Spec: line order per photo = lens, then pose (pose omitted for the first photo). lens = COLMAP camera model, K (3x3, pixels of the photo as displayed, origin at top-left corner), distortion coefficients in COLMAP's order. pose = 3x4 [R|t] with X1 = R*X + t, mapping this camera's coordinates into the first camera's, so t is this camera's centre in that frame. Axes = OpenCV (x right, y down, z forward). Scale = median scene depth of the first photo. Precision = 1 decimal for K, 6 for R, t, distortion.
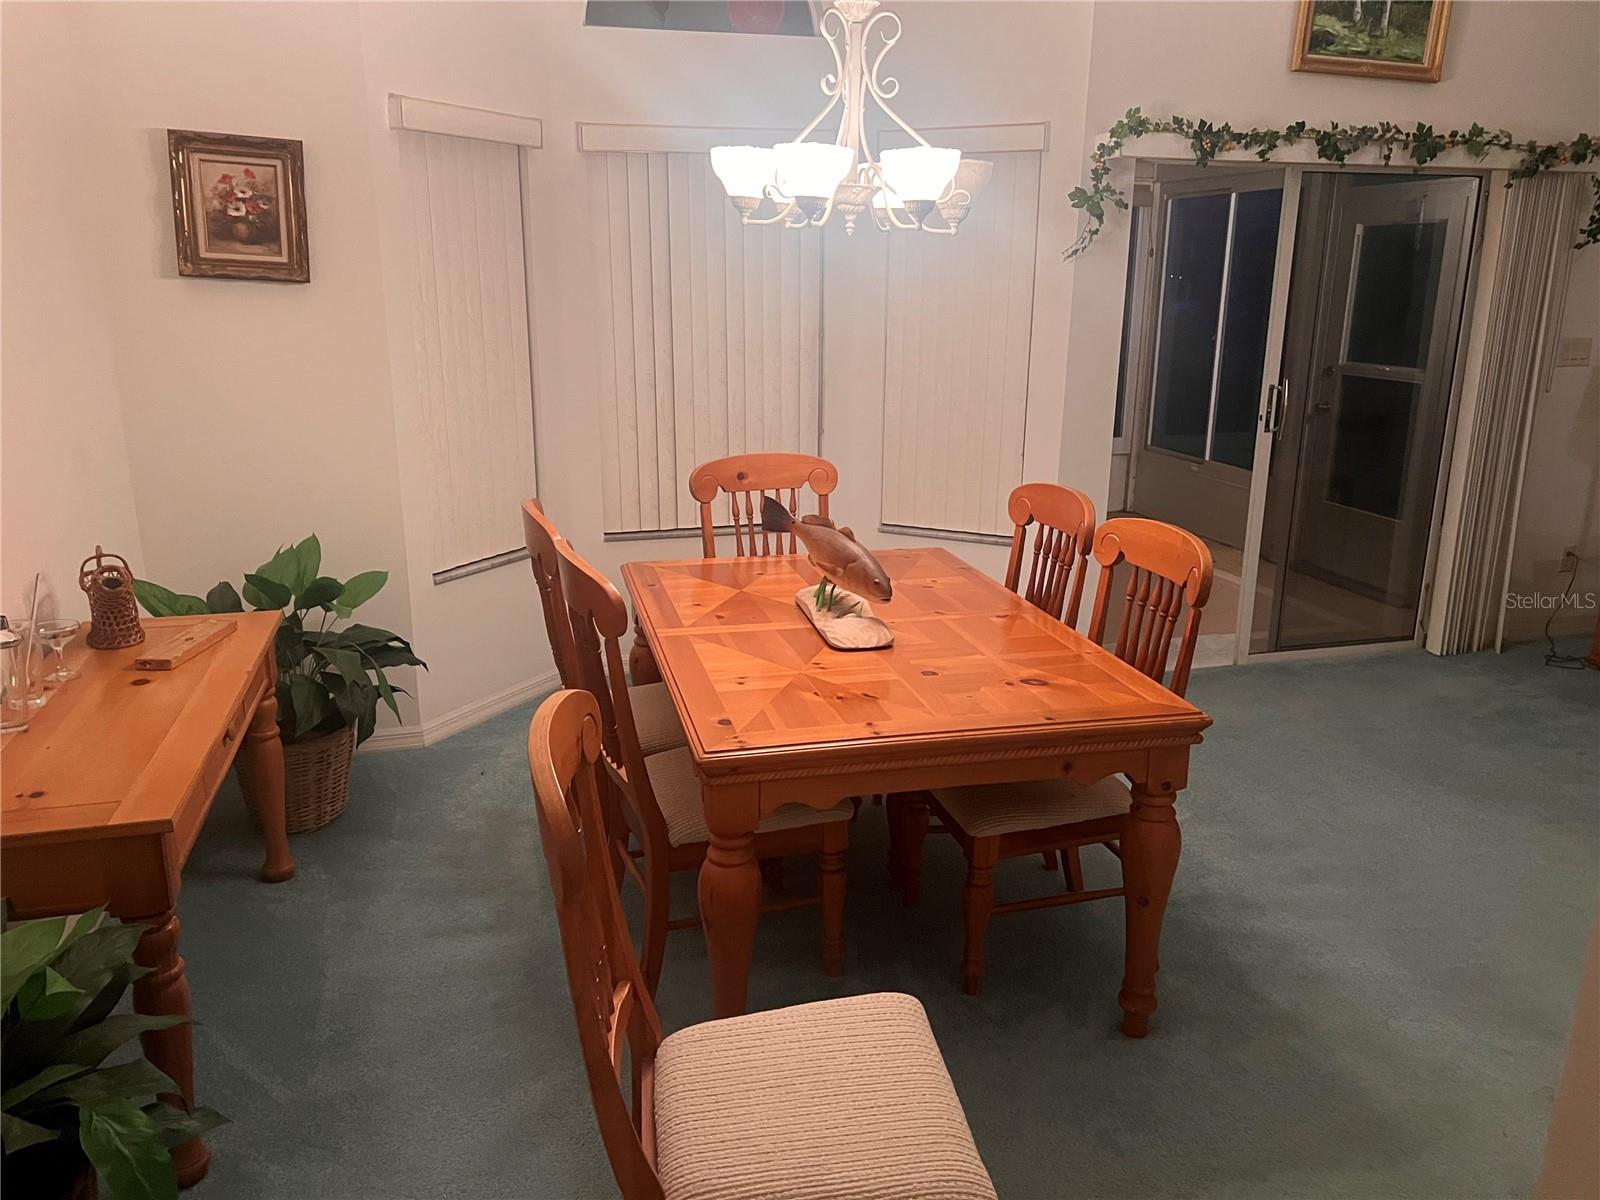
lens RADIAL K [[1198.7, 0, 808.4], [0, 1198.7, 603.2], [0, 0, 1]] dist [0.054259, -0.061457]
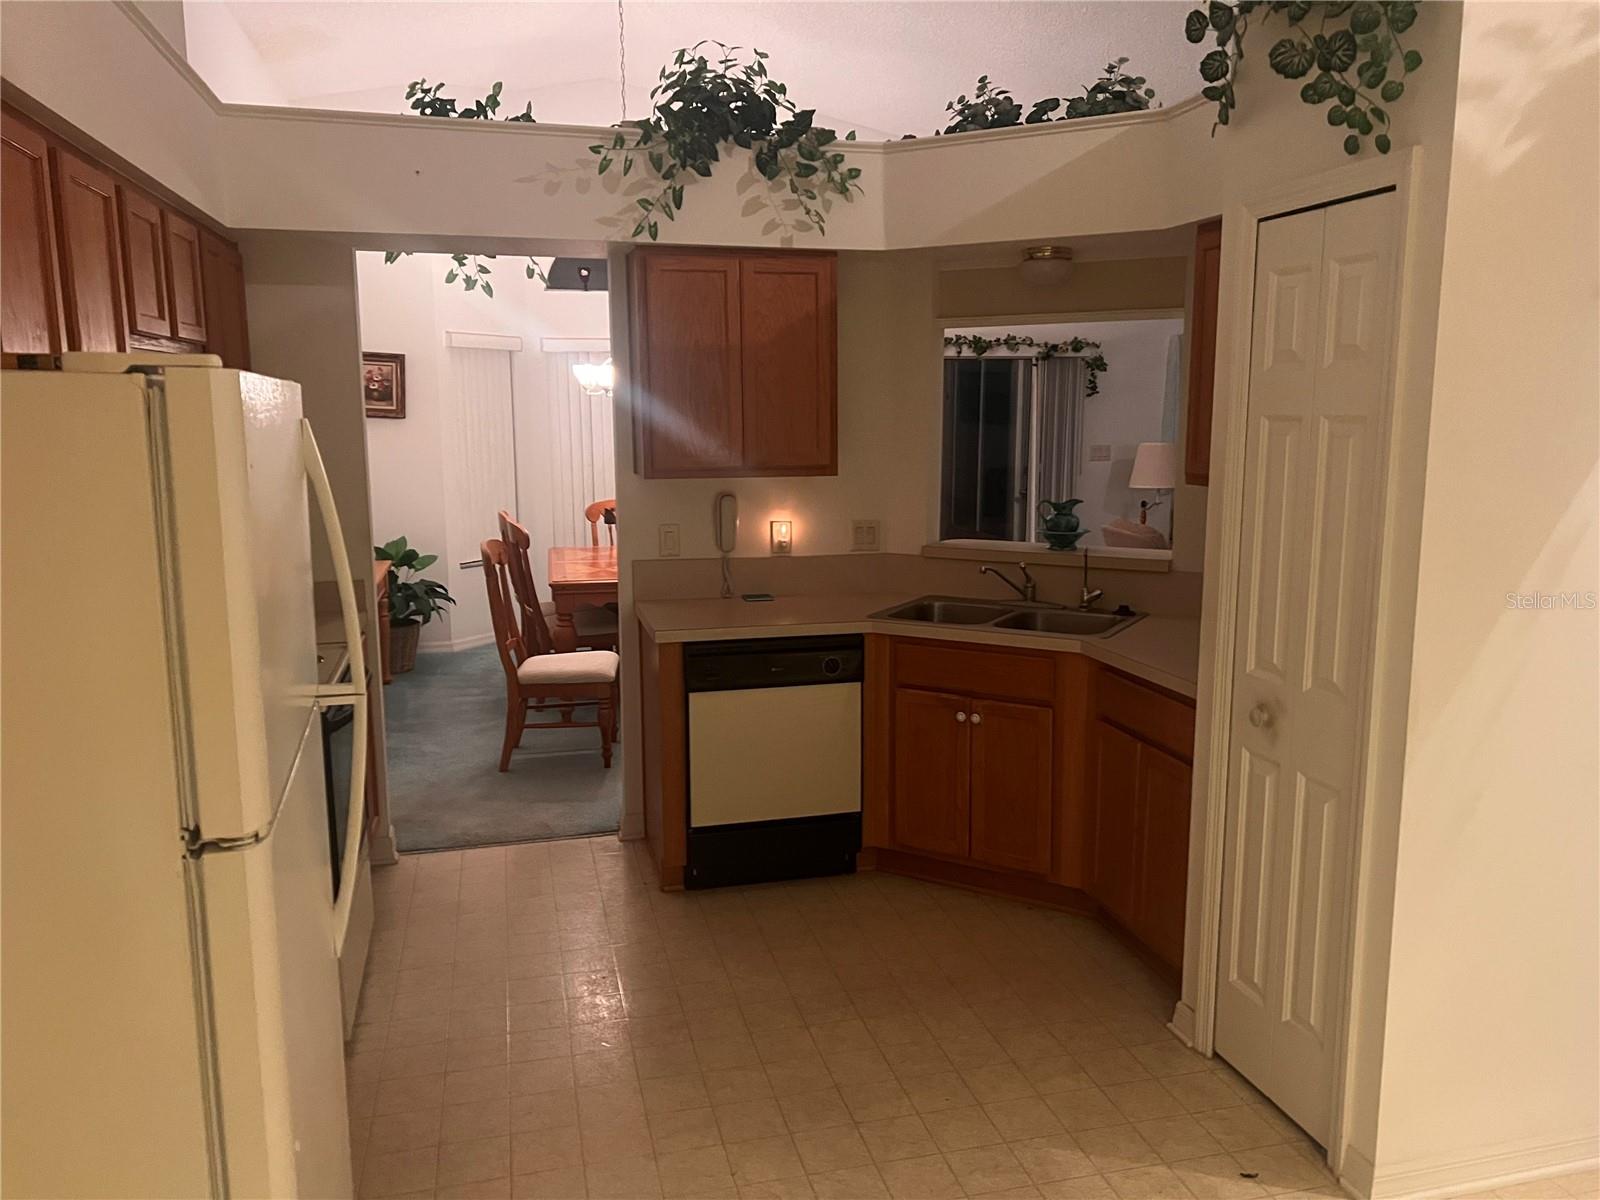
lens RADIAL K [[1198.7, 0, 808.4], [0, 1198.7, 603.2], [0, 0, 1]] dist [0.054259, -0.061457]
pose [[0.999661, -0.002146, -0.025955, 0.282826], [-0.000521, 0.994754, -0.102293, 0.222323], [0.026039, 0.102271, 0.994416, -0.856343]]
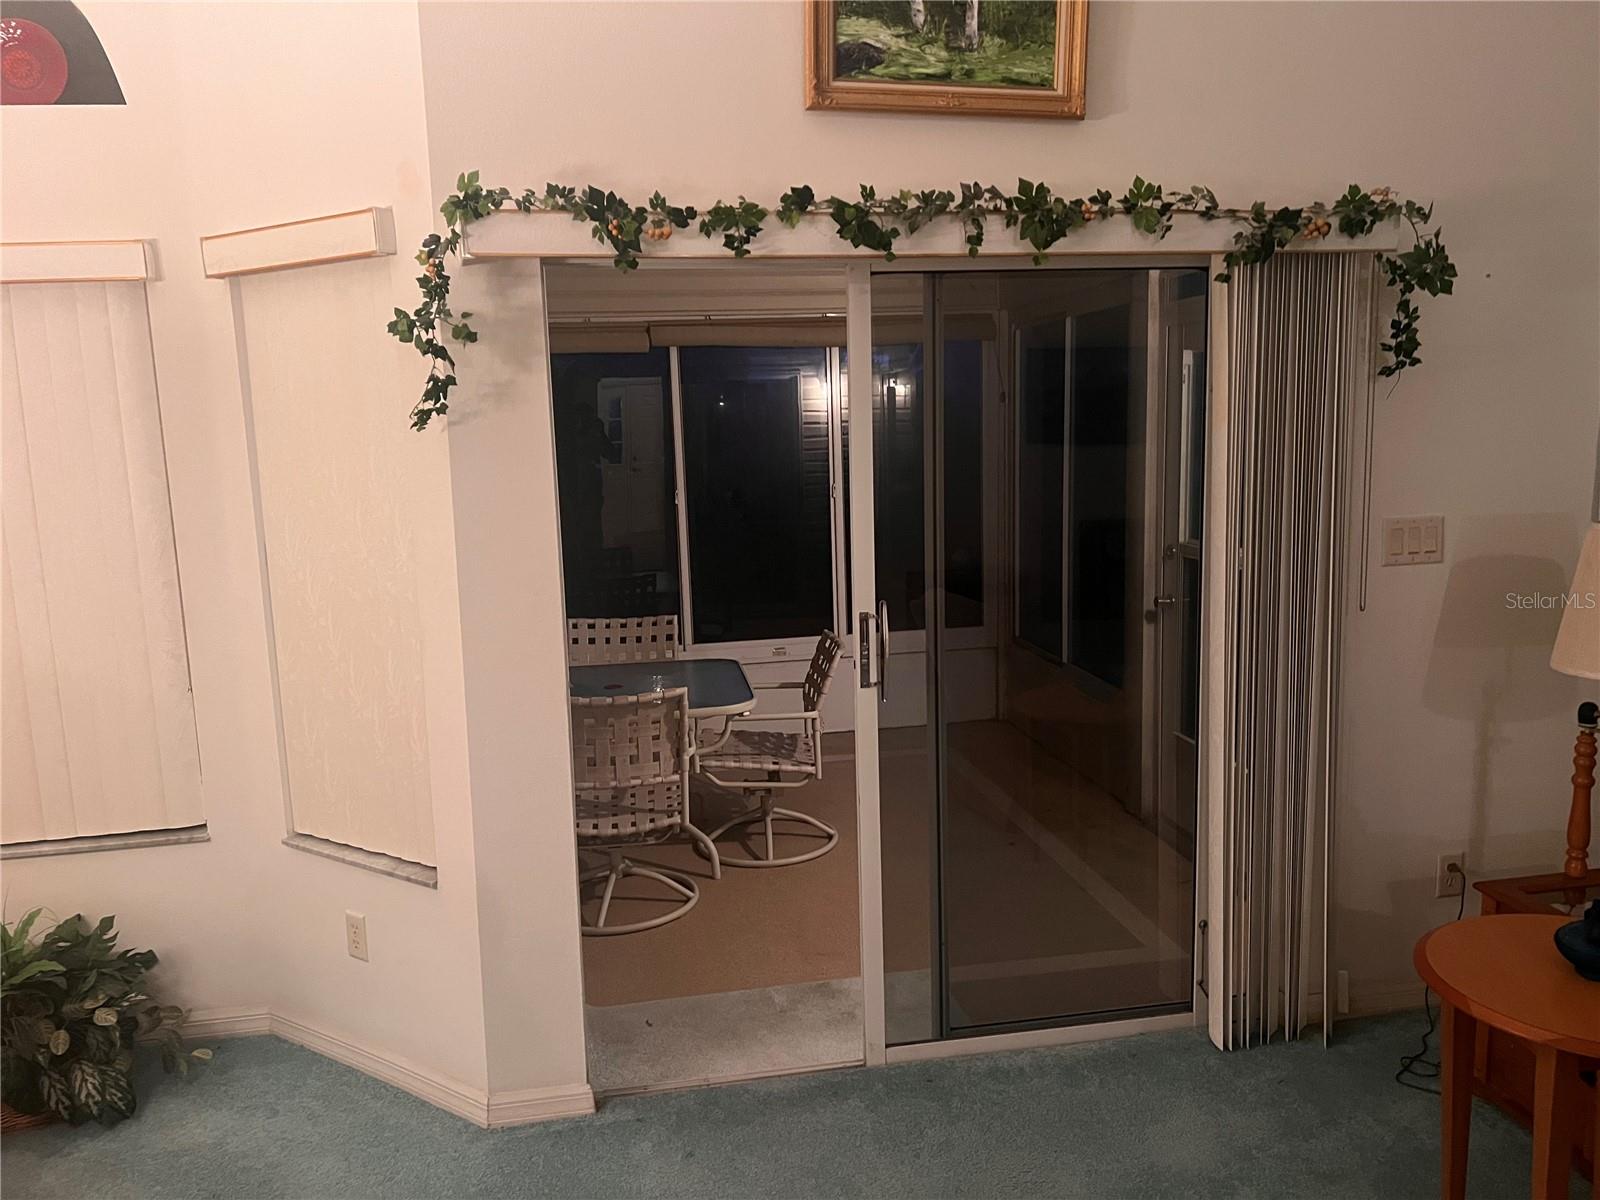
lens RADIAL K [[1198.7, 0, 808.4], [0, 1198.7, 603.2], [0, 0, 1]] dist [0.054259, -0.061457]
pose [[0.994410, -0.019891, -0.103702, 0.448704], [0.007725, 0.993170, -0.116422, -0.123530], [0.105309, 0.114971, 0.987771, 0.428155]]
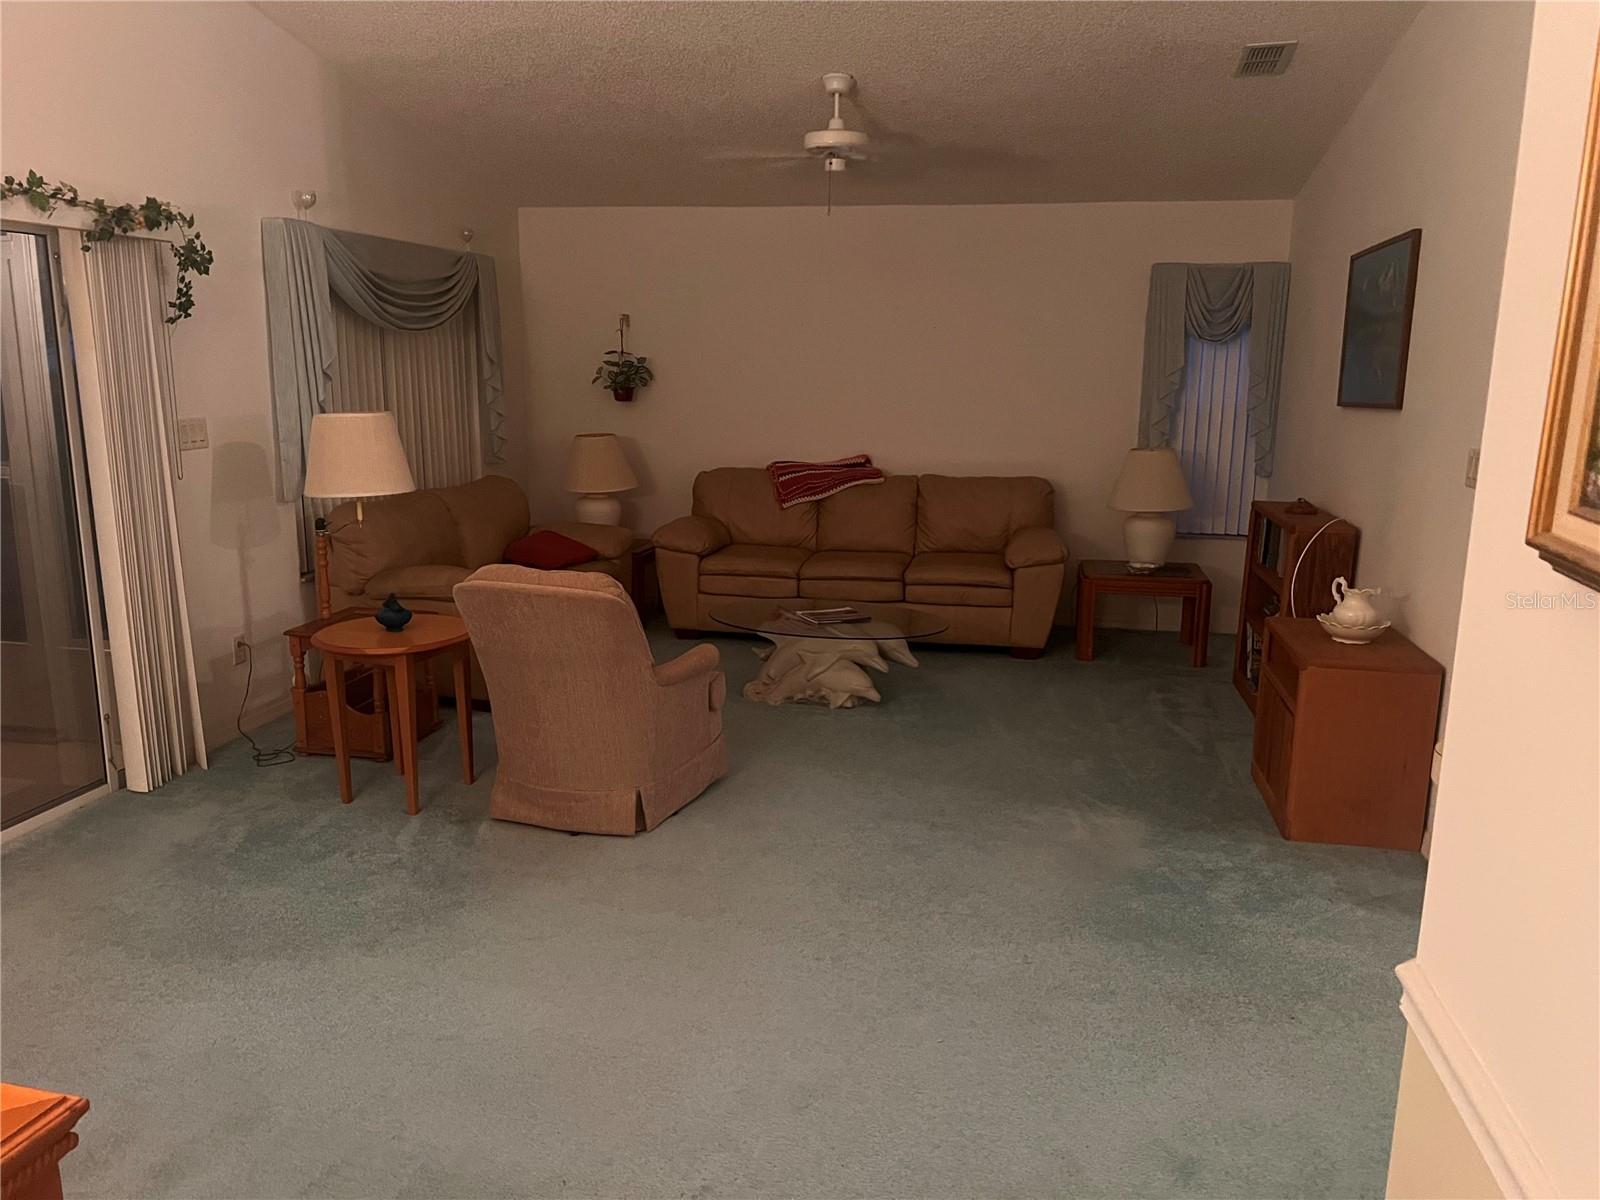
lens RADIAL K [[1198.7, 0, 808.4], [0, 1198.7, 603.2], [0, 0, 1]] dist [0.054259, -0.061457]
pose [[0.447739, -0.180576, 0.875741, 0.010386], [0.231121, 0.969485, 0.081741, -0.055329], [-0.863778, 0.165803, 0.475811, 0.199912]]
